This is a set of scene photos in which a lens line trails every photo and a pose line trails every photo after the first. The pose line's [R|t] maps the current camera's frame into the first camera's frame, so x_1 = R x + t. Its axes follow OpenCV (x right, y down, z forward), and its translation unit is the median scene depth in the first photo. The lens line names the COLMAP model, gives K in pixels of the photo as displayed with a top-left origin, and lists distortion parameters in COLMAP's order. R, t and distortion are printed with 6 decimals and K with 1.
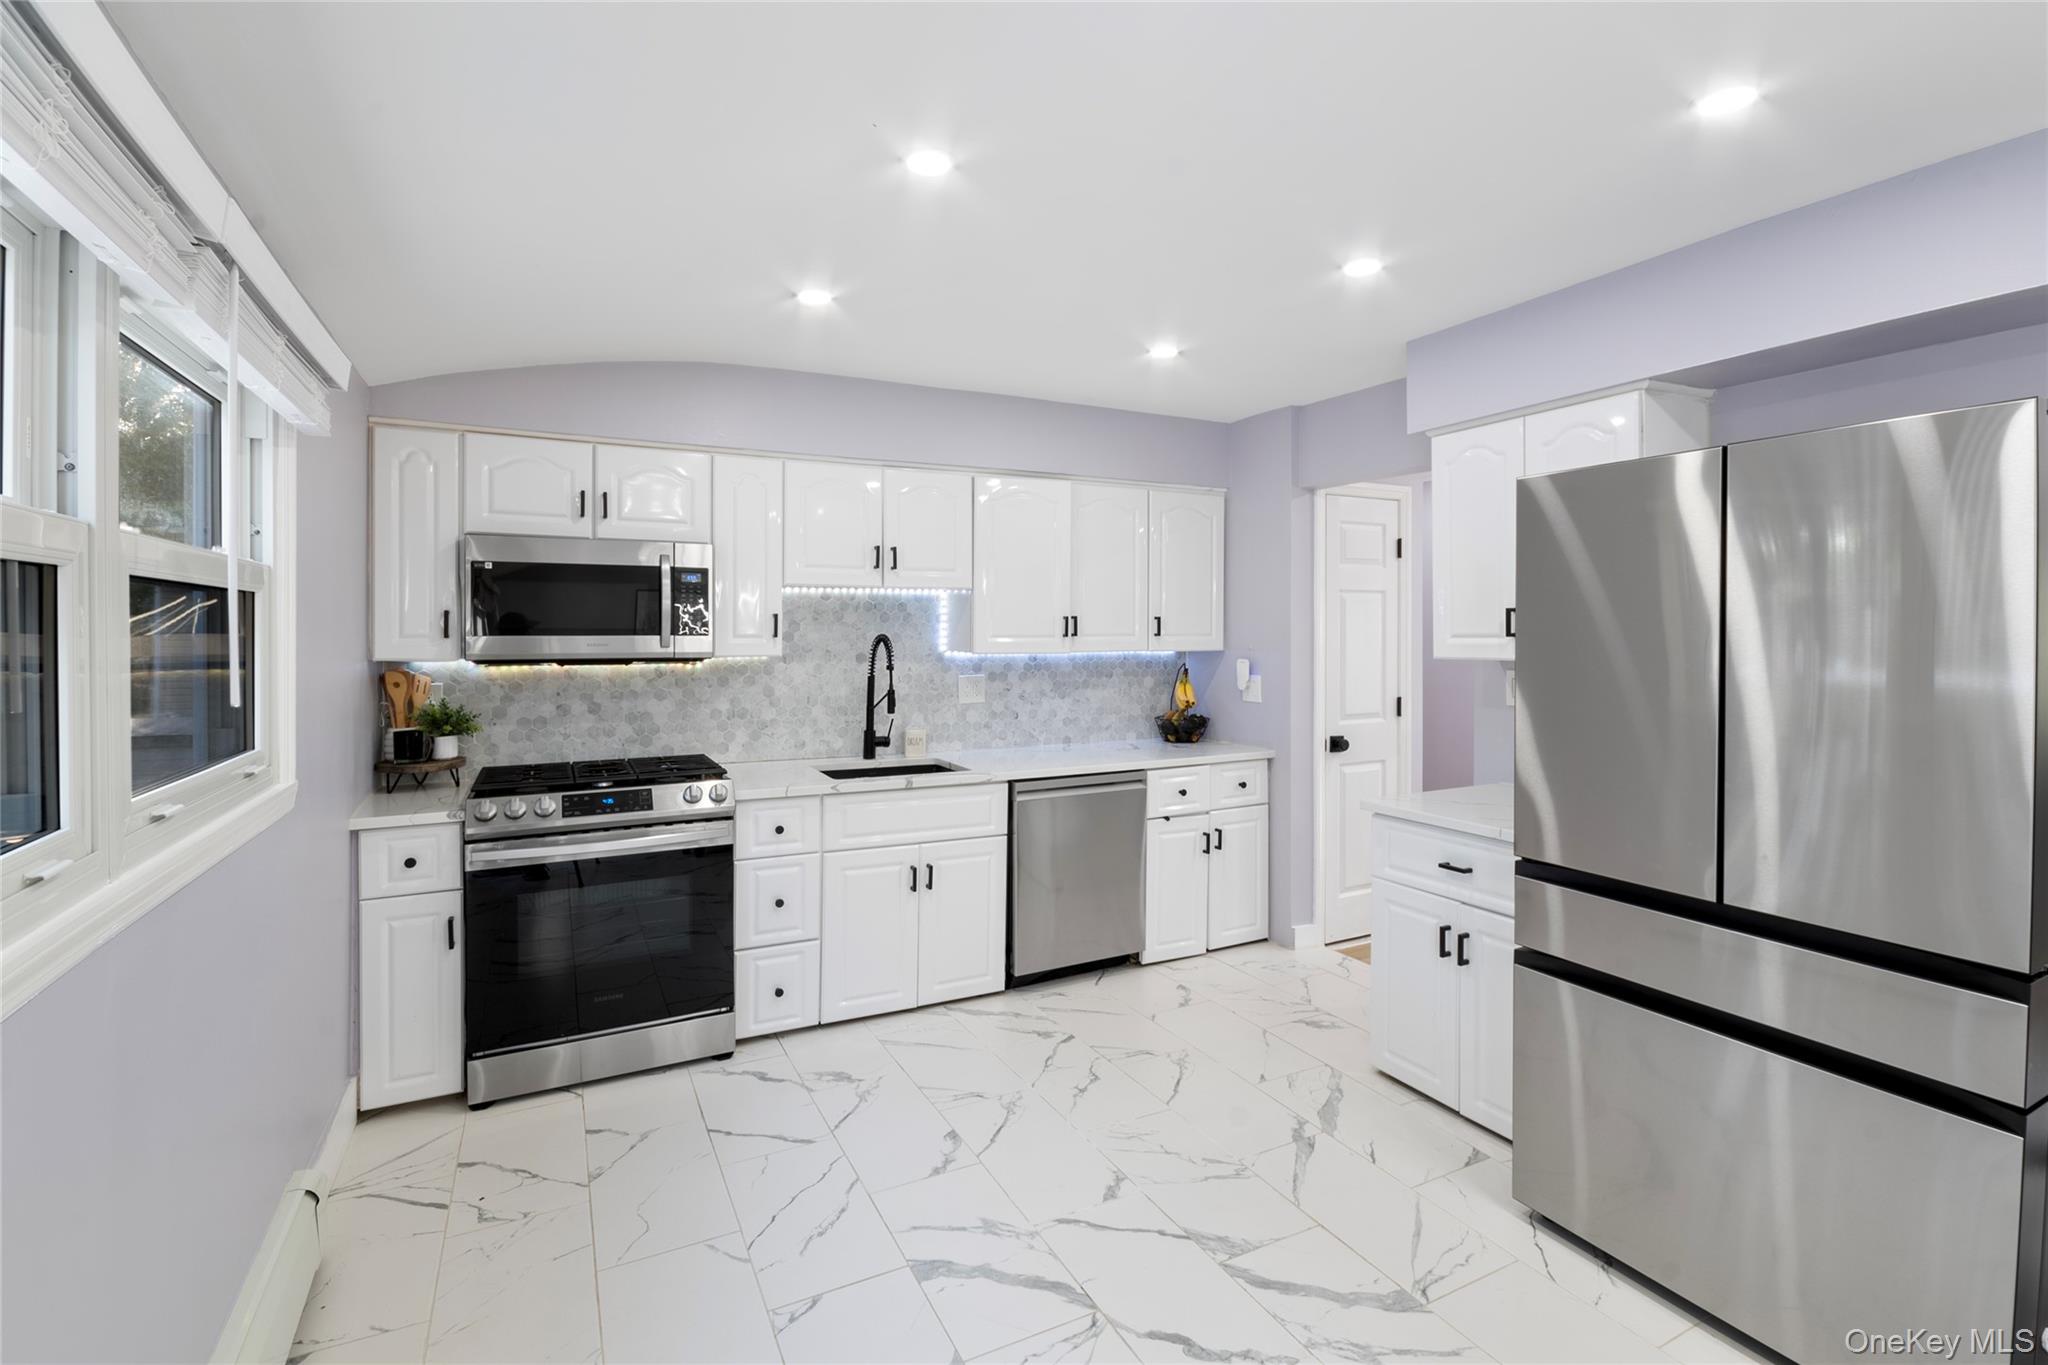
lens RADIAL K [[923.4, 0, 1030.4], [0, 923.4, 624.5], [0, 0, 1]] dist [-0.001490, -0.000615]
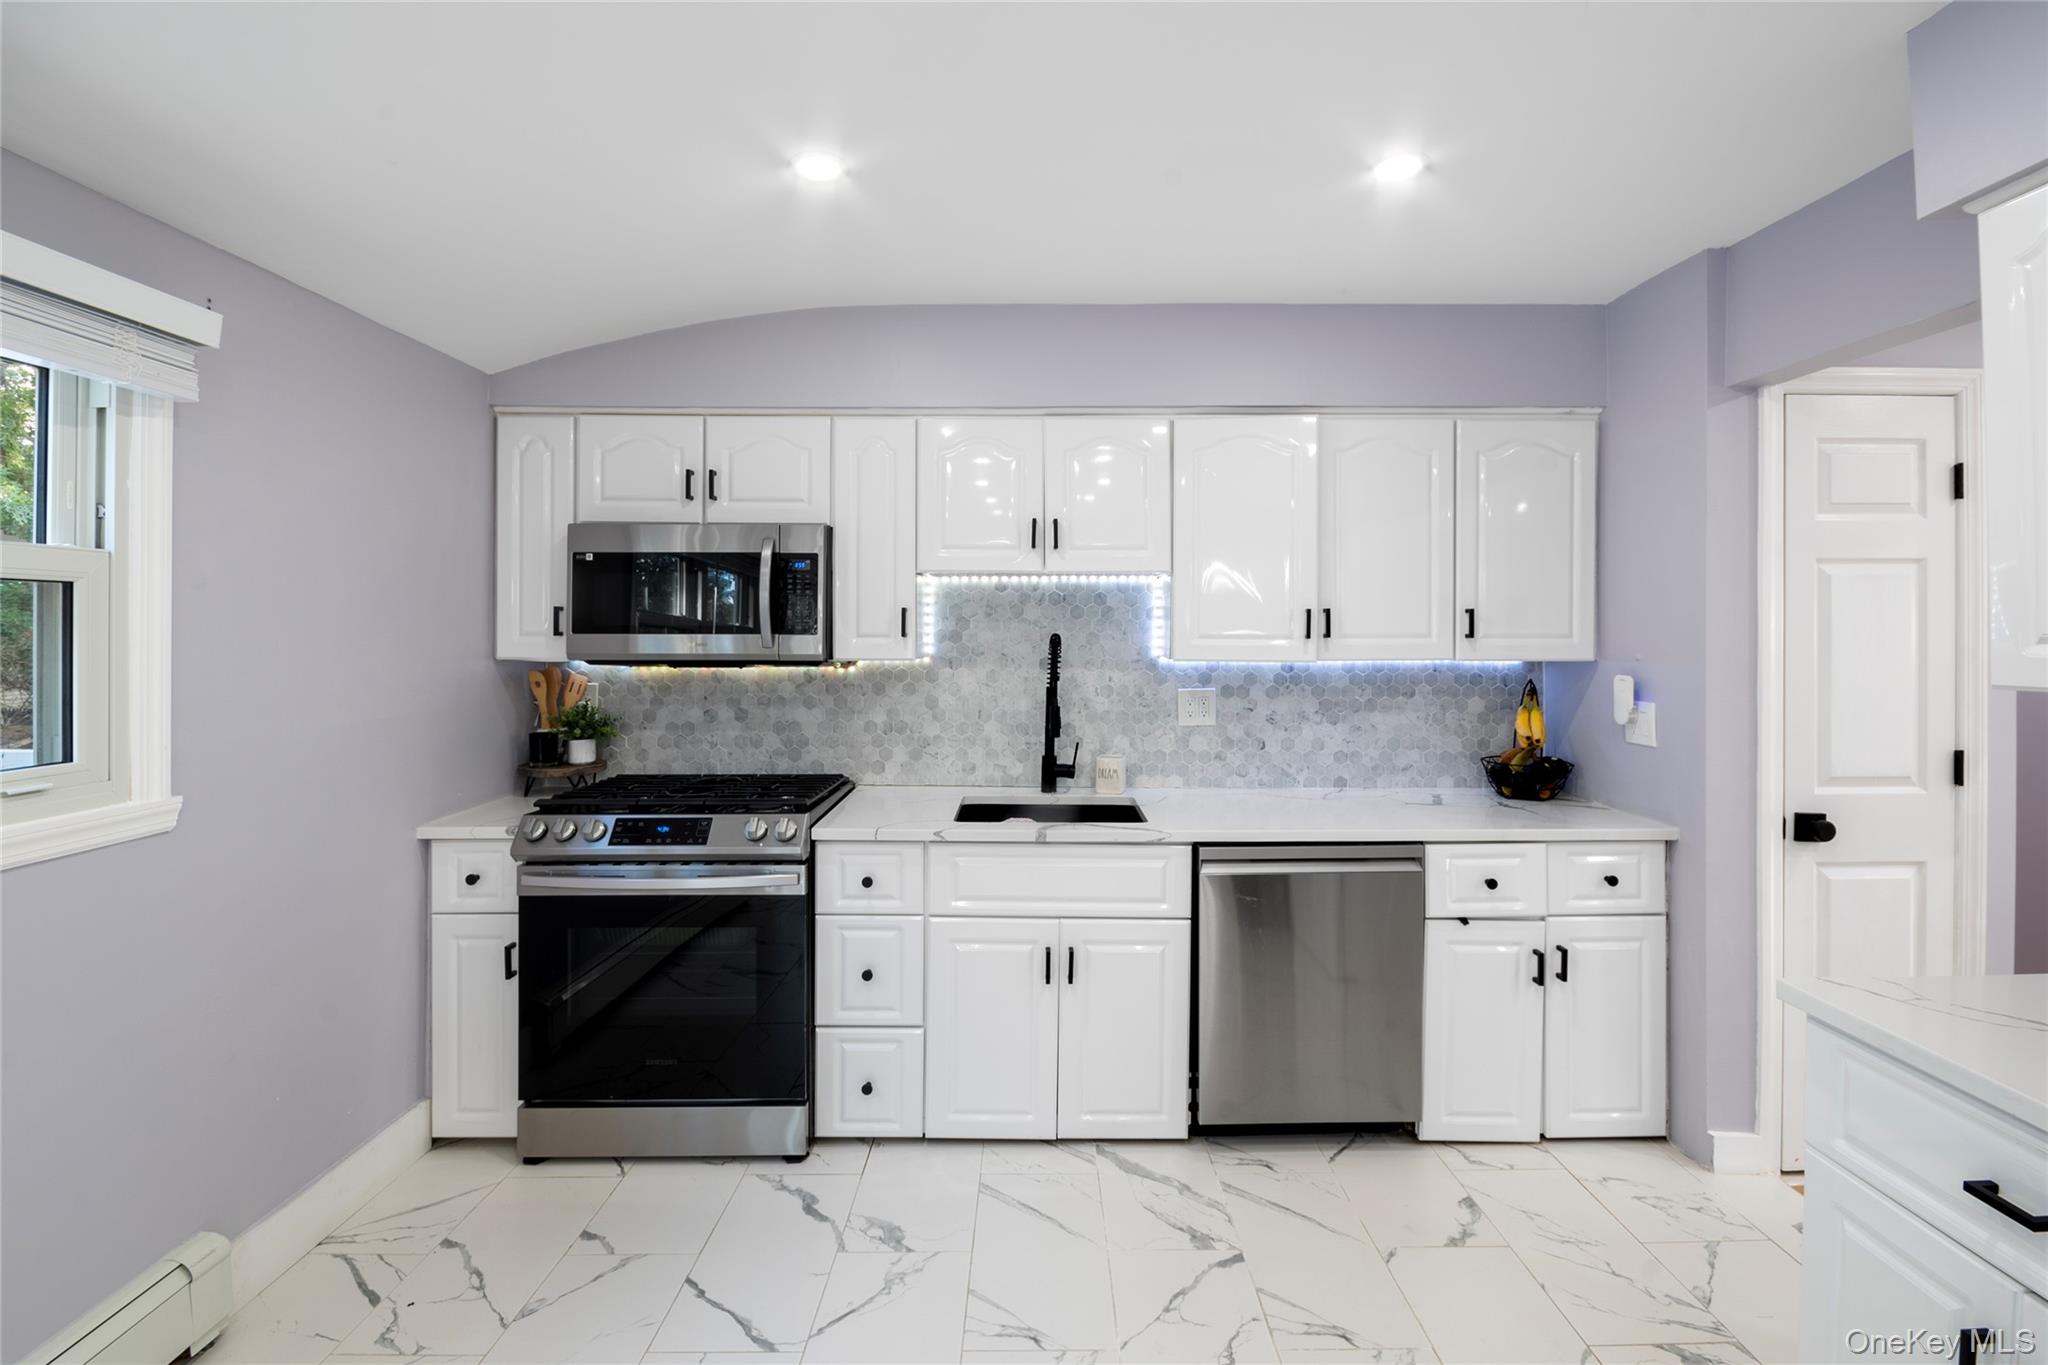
lens RADIAL K [[923.4, 0, 1030.4], [0, 923.4, 624.5], [0, 0, 1]] dist [-0.001490, -0.000615]
pose [[0.896011, -0.001665, -0.444029, 0.168318], [0.001149, 0.999998, -0.001431, 0.003889], [0.444031, 0.000772, 0.896011, 0.298424]]
